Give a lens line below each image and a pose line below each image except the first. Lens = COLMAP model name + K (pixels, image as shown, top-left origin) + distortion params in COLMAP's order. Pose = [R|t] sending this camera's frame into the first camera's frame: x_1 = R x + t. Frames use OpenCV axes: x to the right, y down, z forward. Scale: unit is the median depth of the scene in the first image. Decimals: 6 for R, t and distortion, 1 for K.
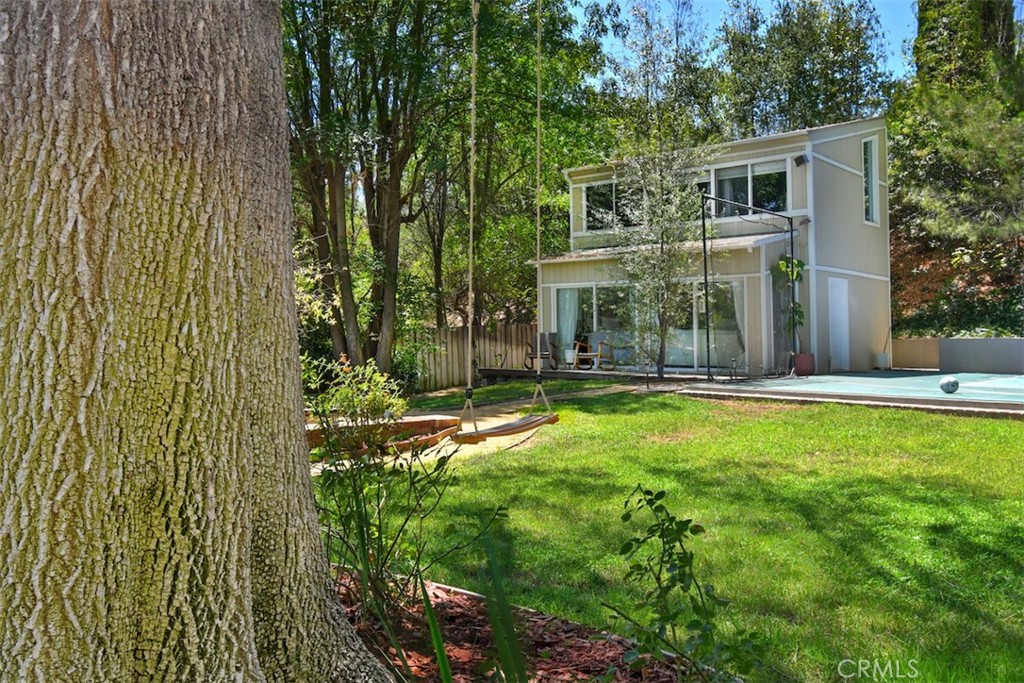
lens RADIAL K [[901.5, 0, 512.0], [0, 901.5, 341.5], [0, 0, 1]] dist [-0.000306, -0.000044]
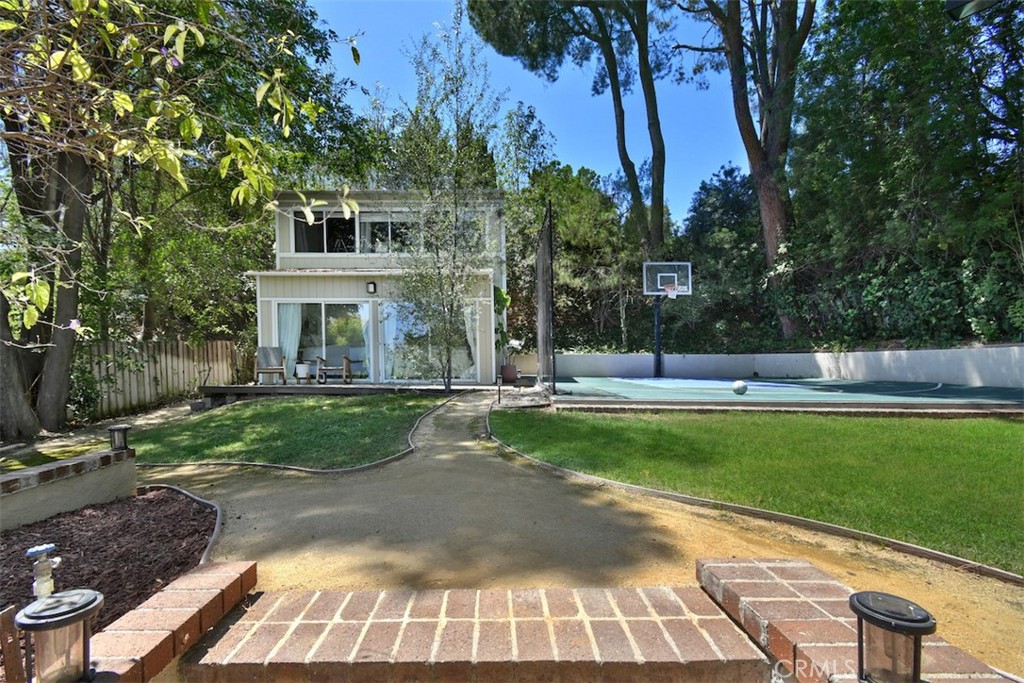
lens RADIAL K [[499.1, 0, 512.0], [0, 499.1, 341.5], [0, 0, 1]] dist [-0.033345, -0.000090]
pose [[0.733680, 0.035721, 0.678555, -0.132170], [-0.002114, 0.998732, -0.050290, 0.010500], [-0.679492, 0.035462, 0.732826, 0.444651]]
